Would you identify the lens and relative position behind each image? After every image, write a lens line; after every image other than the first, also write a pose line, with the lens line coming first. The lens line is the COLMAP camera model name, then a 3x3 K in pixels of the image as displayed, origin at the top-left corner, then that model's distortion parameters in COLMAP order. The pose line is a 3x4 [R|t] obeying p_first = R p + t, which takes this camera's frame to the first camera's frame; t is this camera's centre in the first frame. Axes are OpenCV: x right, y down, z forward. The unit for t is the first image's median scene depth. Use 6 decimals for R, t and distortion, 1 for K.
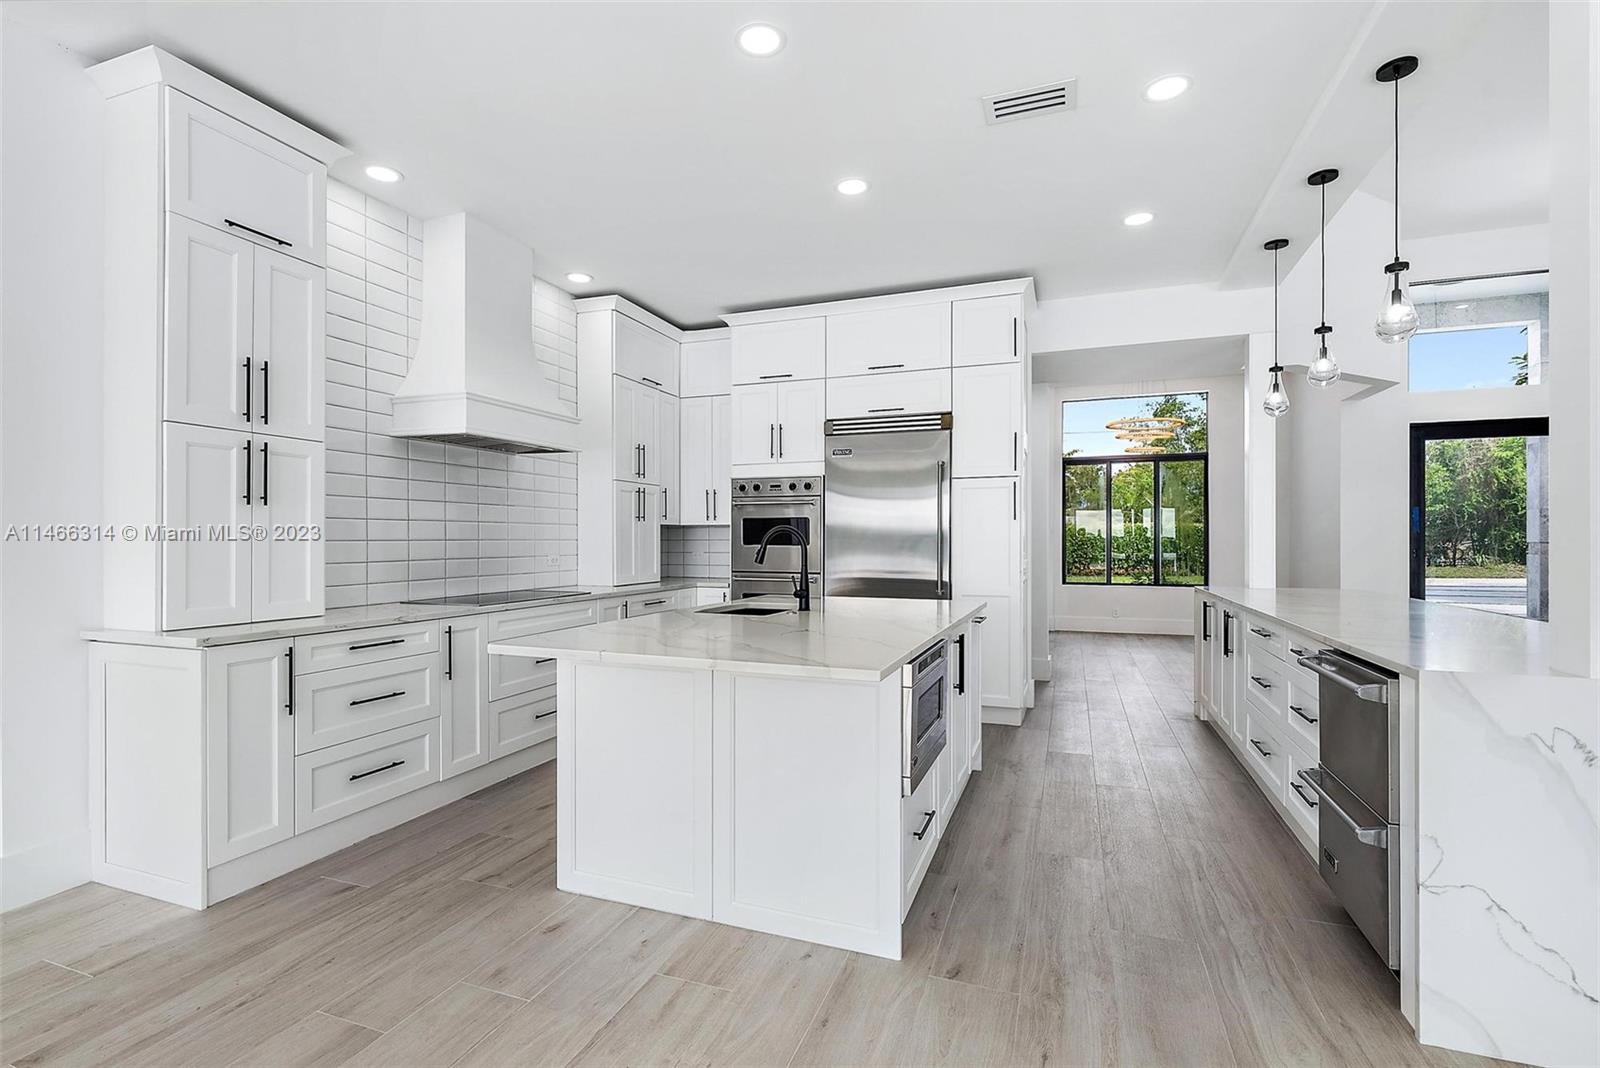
lens RADIAL K [[715.6, 0, 800.5], [0, 715.6, 534.2], [0, 0, 1]] dist [0.016351, 0.000322]
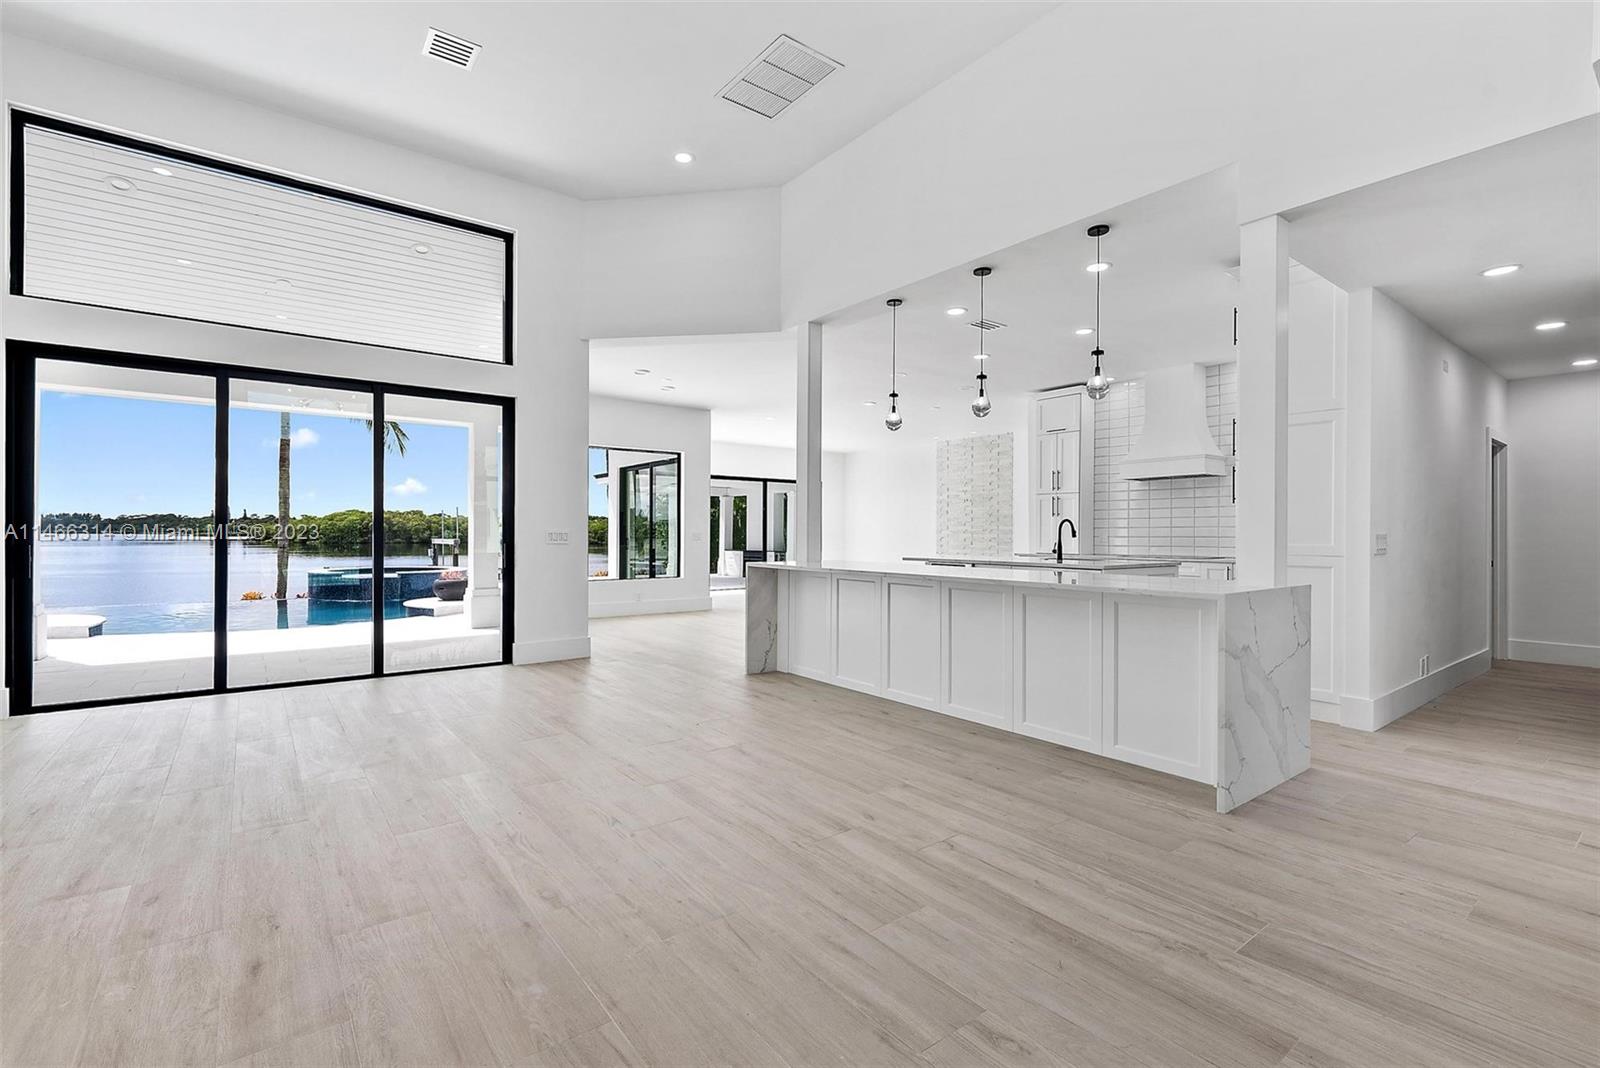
lens RADIAL K [[715.6, 0, 801.4], [0, 715.6, 534.6], [0, 0, 1]] dist [0.016351, 0.000322]
pose [[-0.523432, -0.002488, -0.852064, 1.874323], [-0.002577, 0.999996, -0.001337, 0.035905], [0.852063, 0.001495, -0.523437, 1.255868]]
